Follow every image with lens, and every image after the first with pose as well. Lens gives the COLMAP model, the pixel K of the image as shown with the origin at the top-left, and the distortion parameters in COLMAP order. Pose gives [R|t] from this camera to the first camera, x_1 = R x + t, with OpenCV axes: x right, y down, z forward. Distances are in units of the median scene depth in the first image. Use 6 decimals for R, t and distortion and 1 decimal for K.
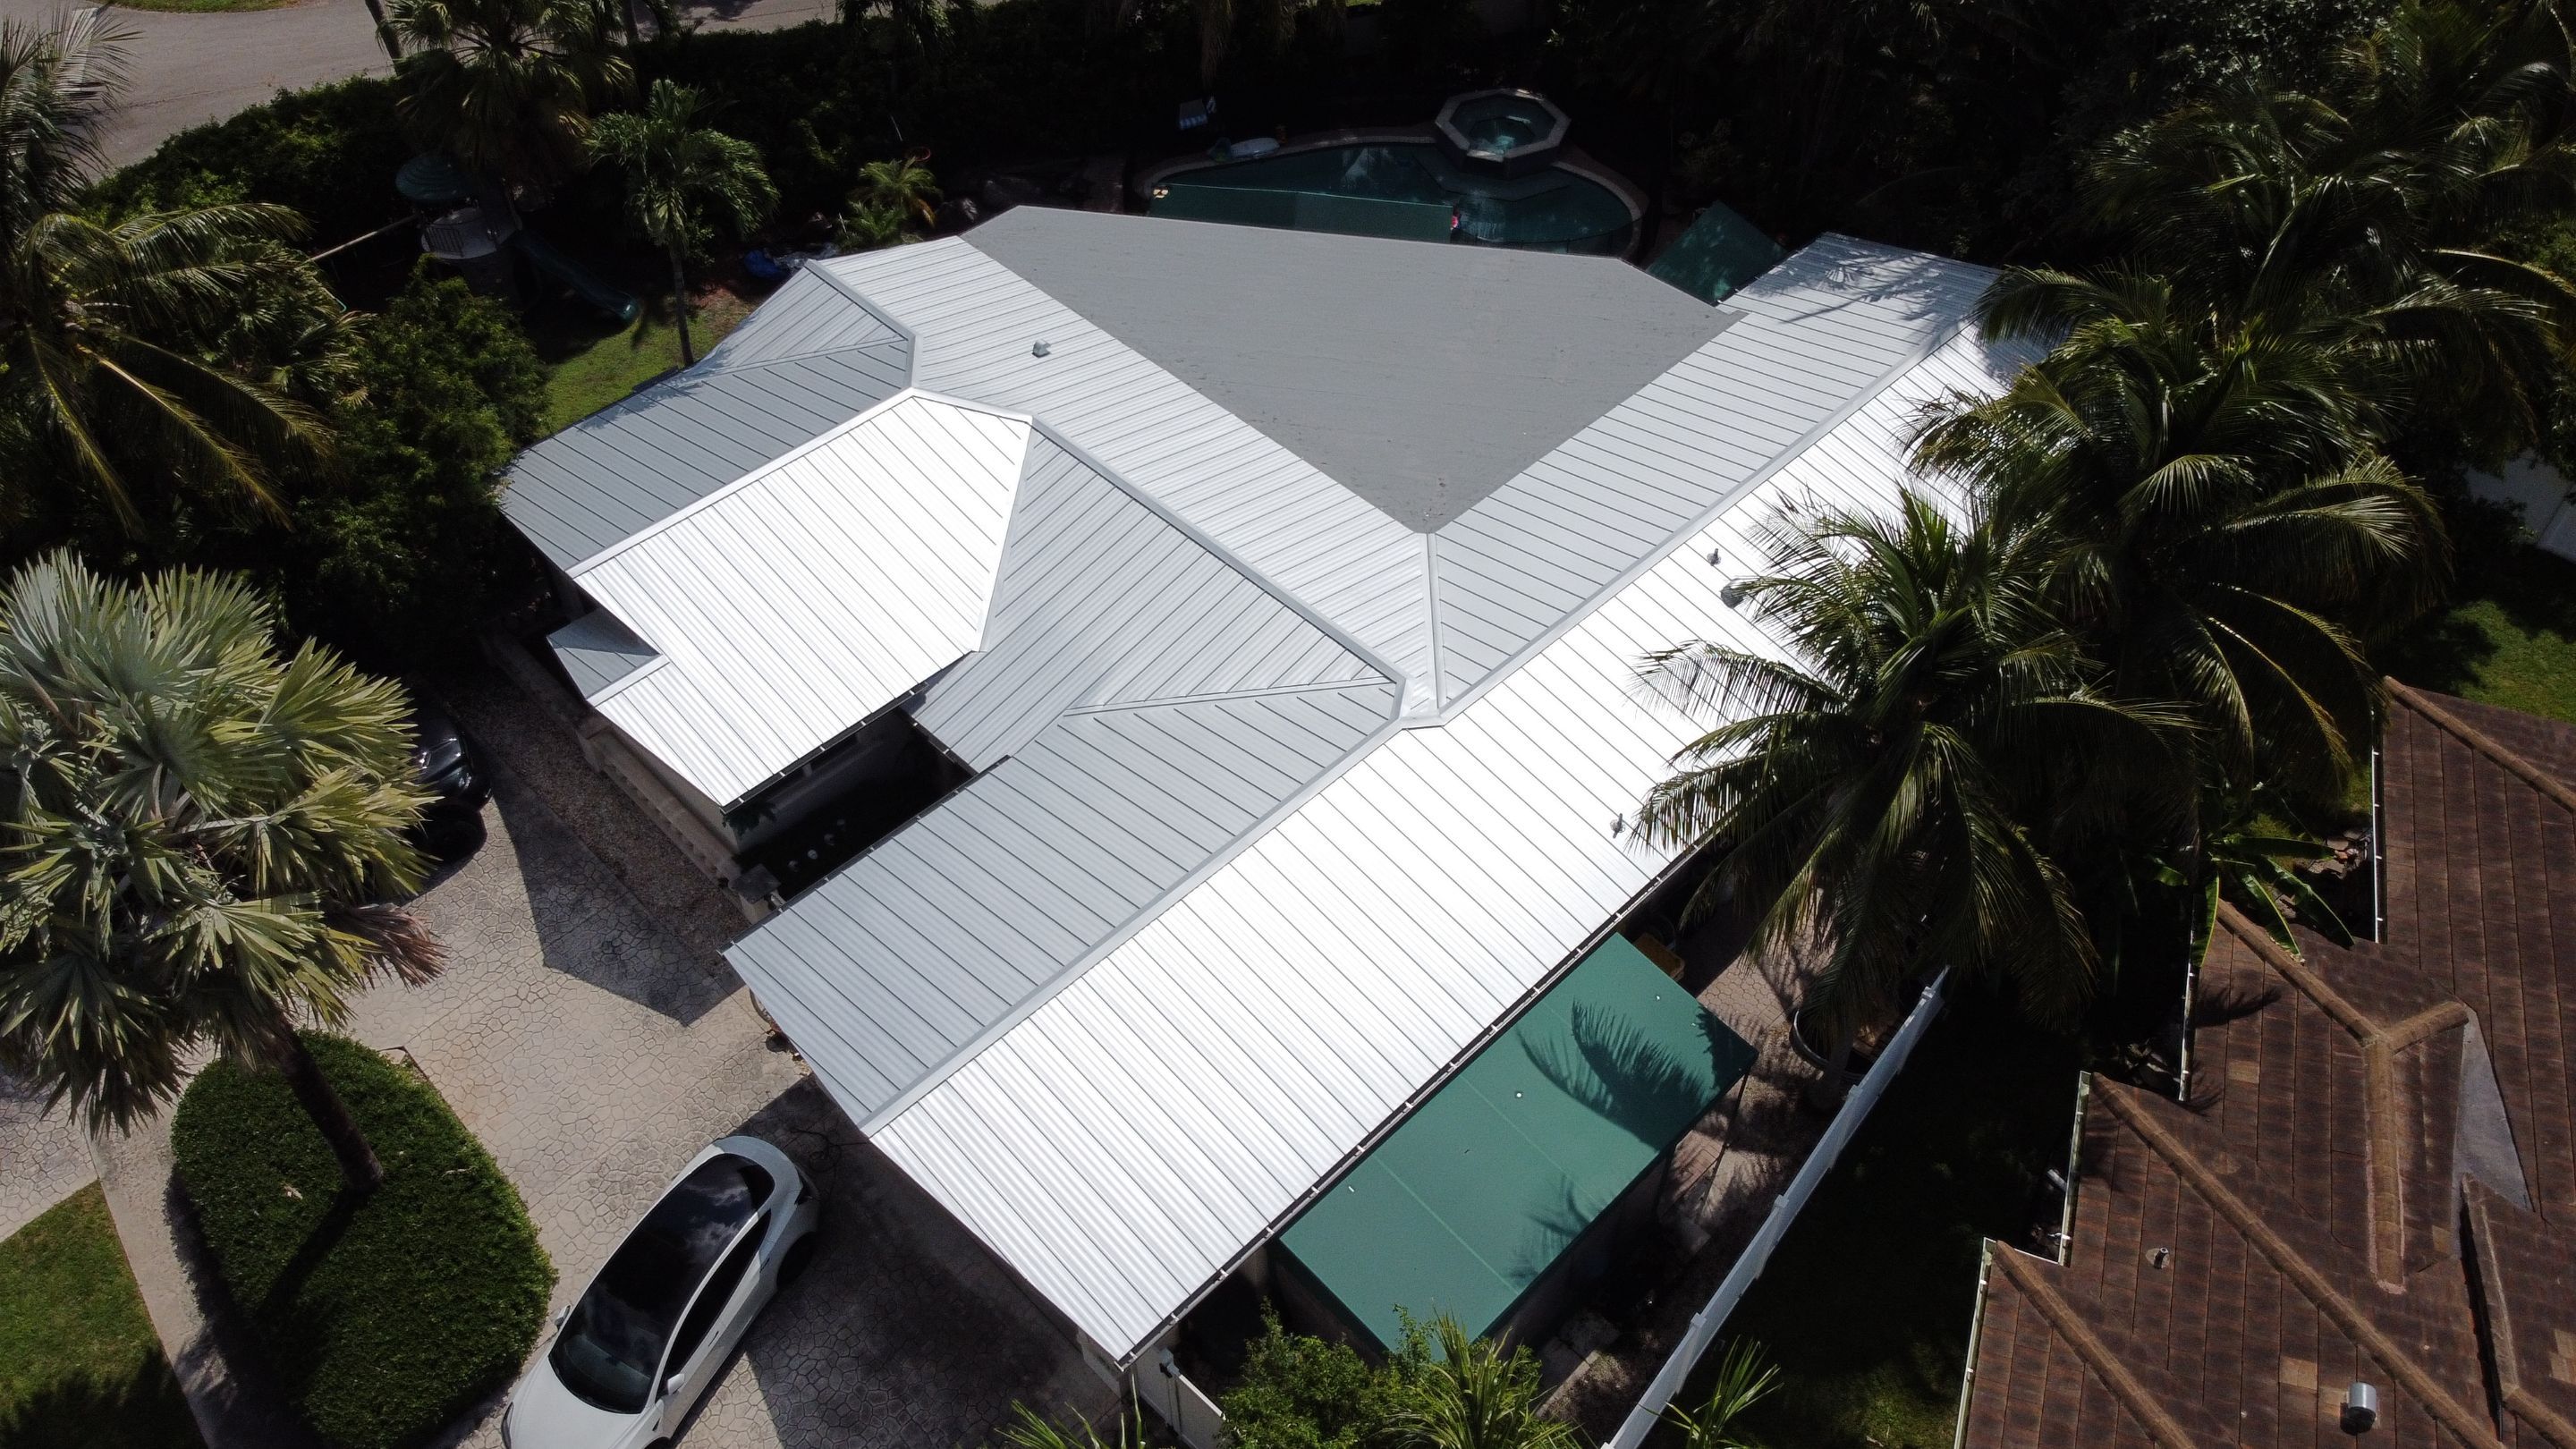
lens RADIAL K [[1917.8, 0, 1275.8], [0, 1917.8, 723.3], [0, 0, 1]] dist [-0.016020, 0.004715]
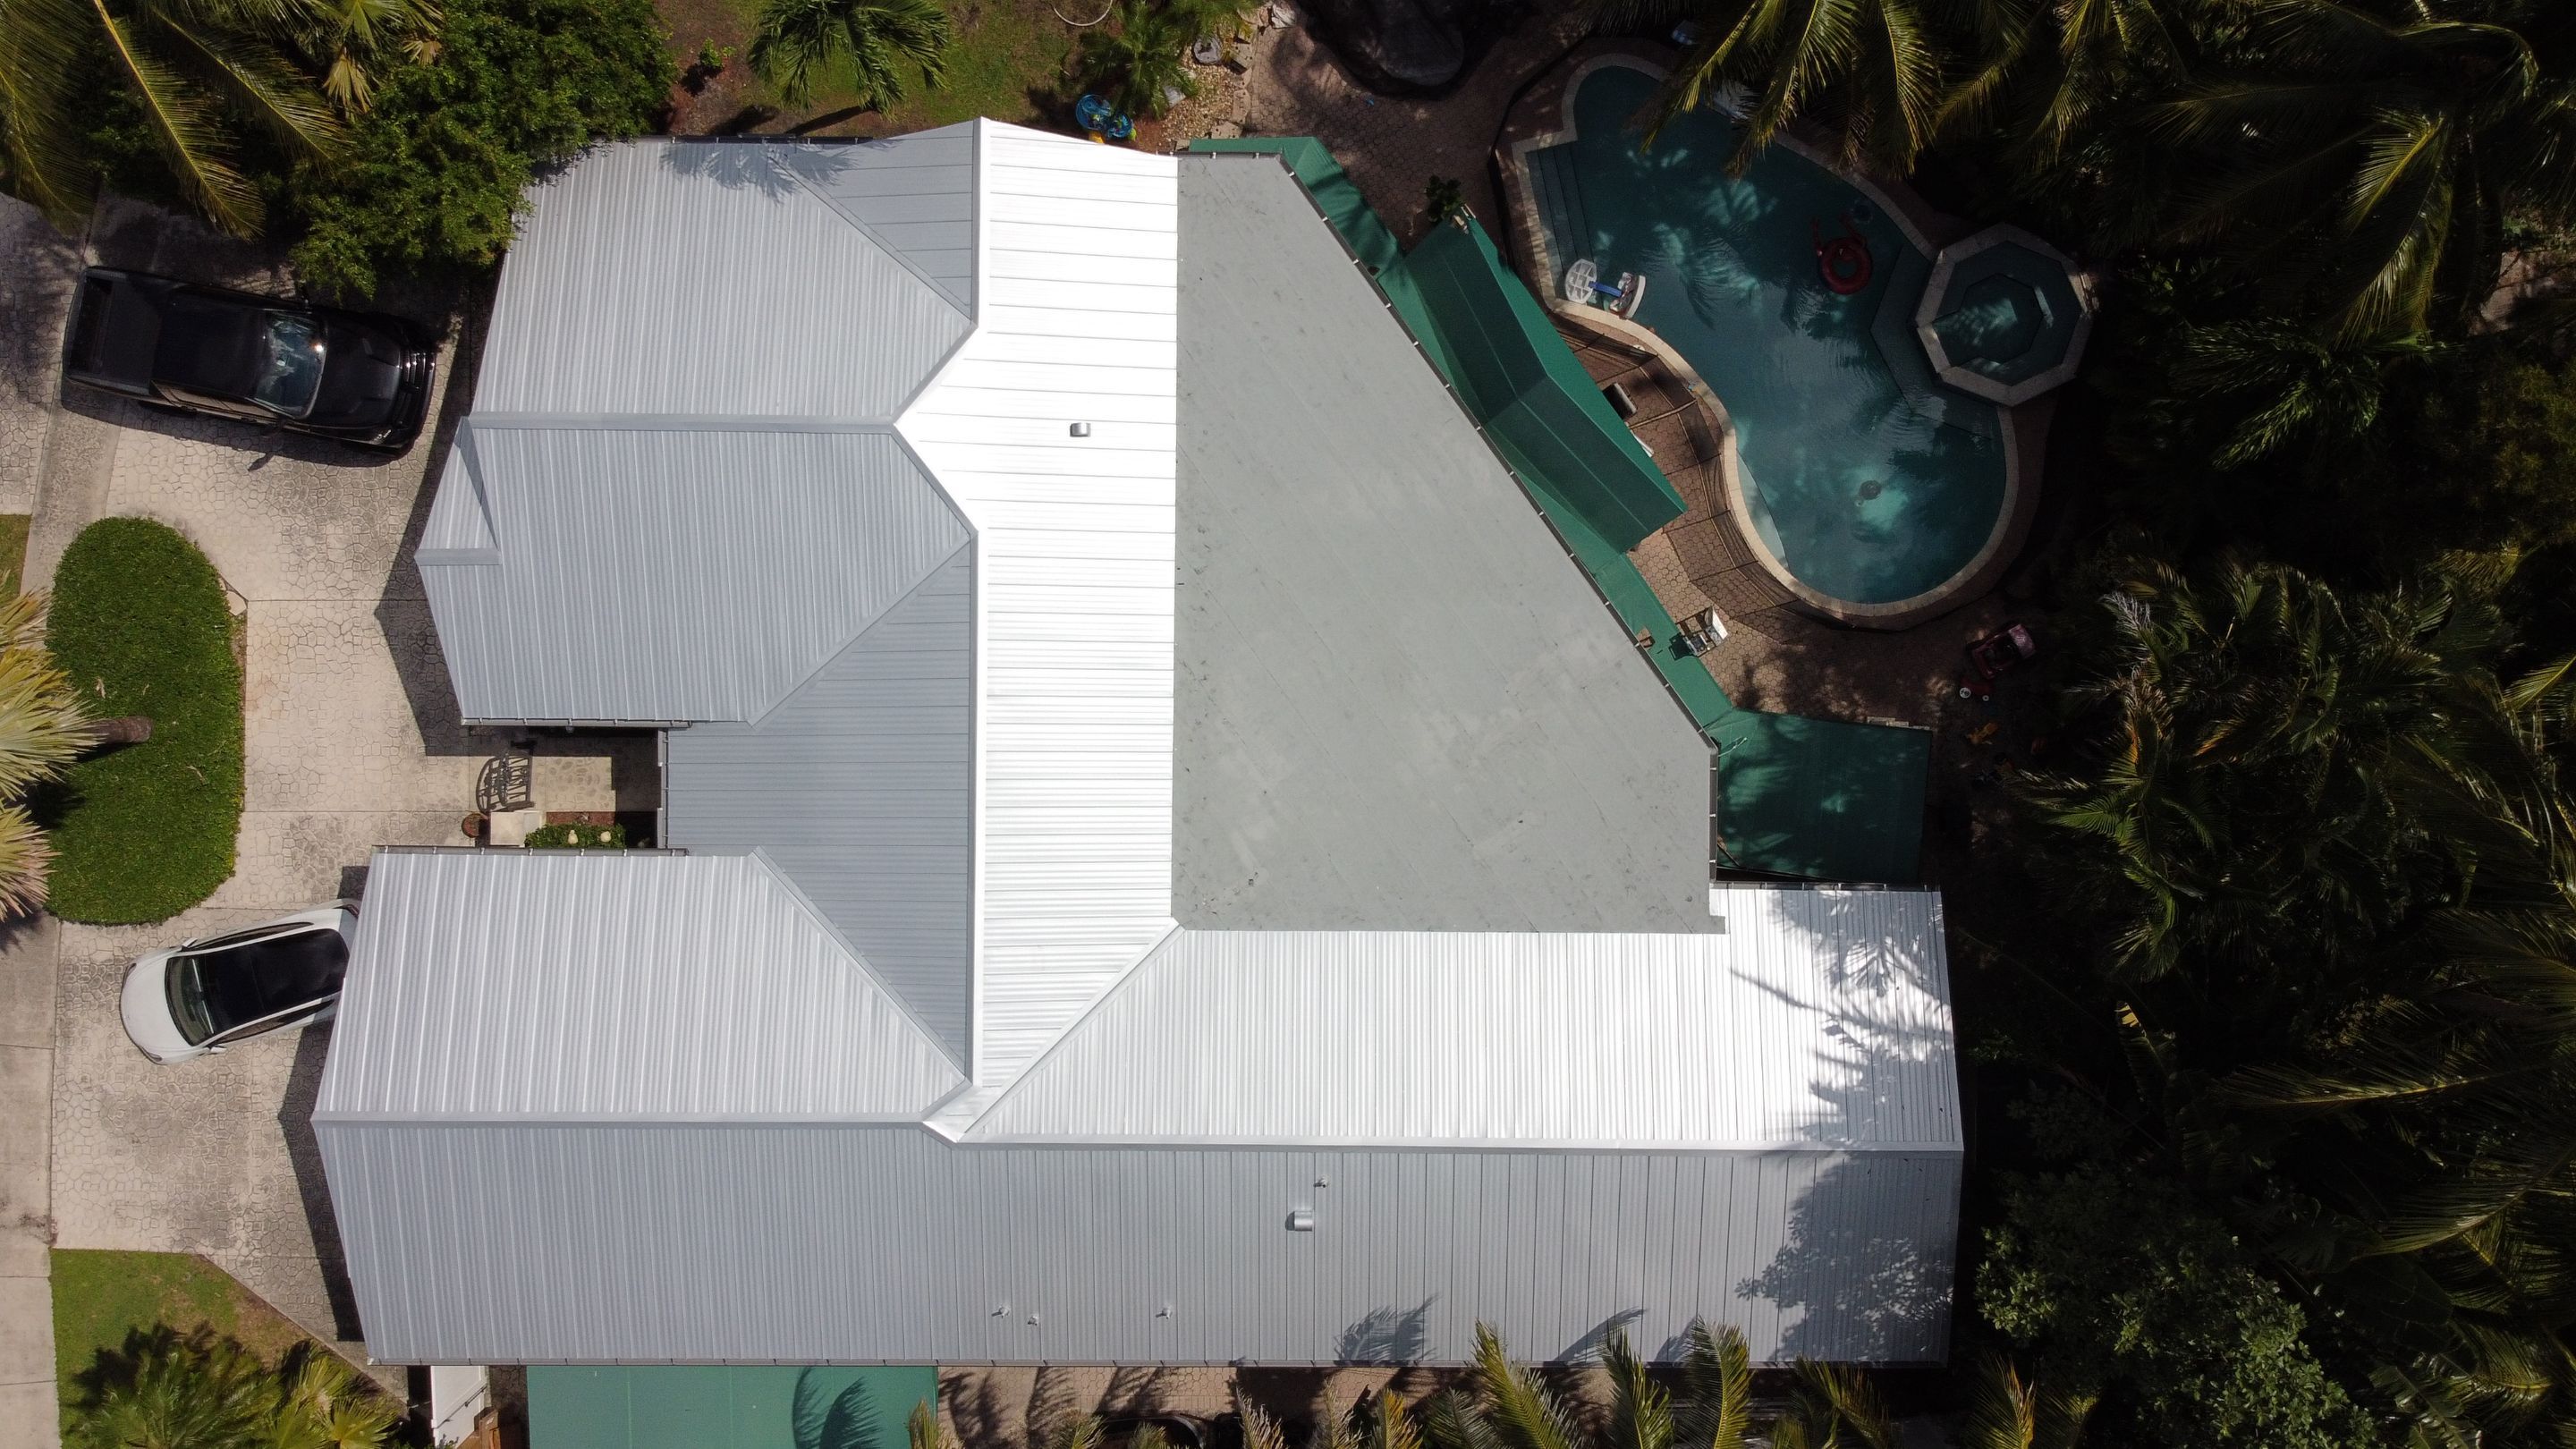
lens RADIAL K [[1917.8, 0, 1290.0], [0, 1917.8, 712.9], [0, 0, 1]] dist [-0.016020, 0.004715]
pose [[0.708645, 0.705399, 0.015333, 0.025148], [-0.530478, 0.518338, 0.670760, -0.749723], [0.465205, -0.483464, 0.741516, 0.314713]]
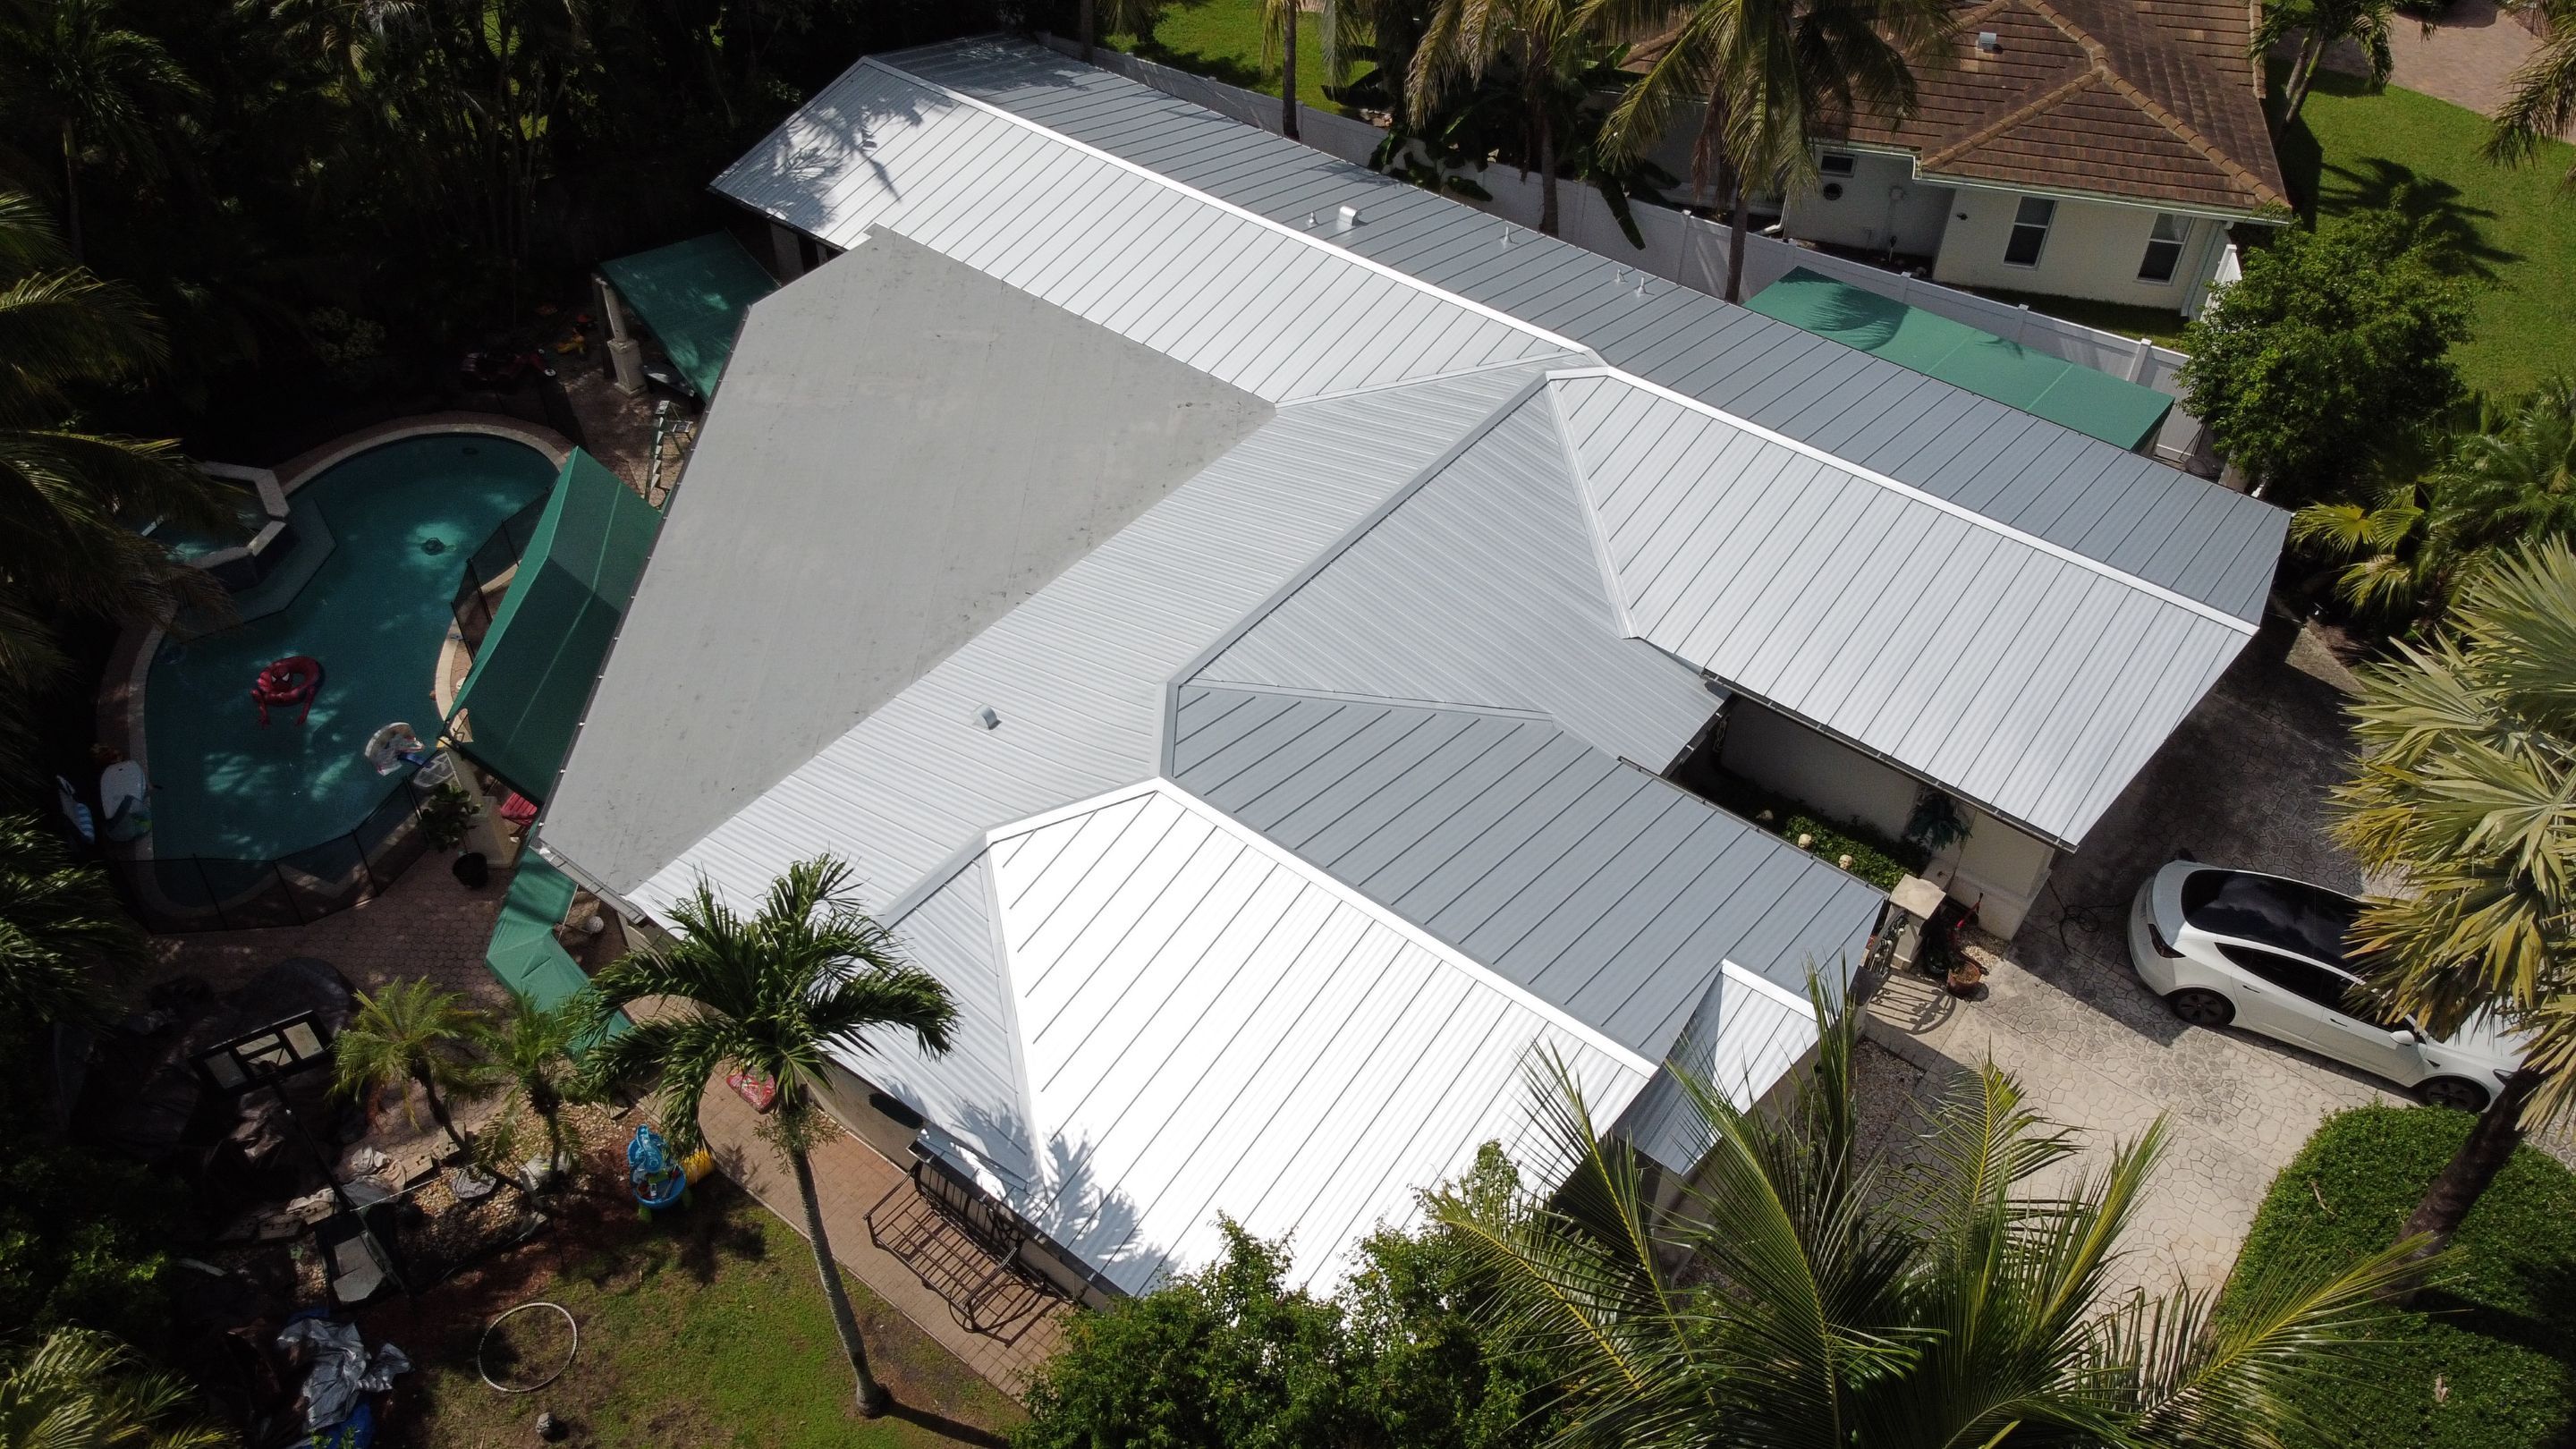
lens RADIAL K [[1917.8, 0, 1280.6], [0, 1917.8, 716.3], [0, 0, 1]] dist [-0.016020, 0.004715]
pose [[-0.135694, -0.686953, 0.713921, -0.609730], [0.725282, 0.422022, 0.543934, -0.478455], [-0.674947, 0.591602, 0.440968, 0.605262]]
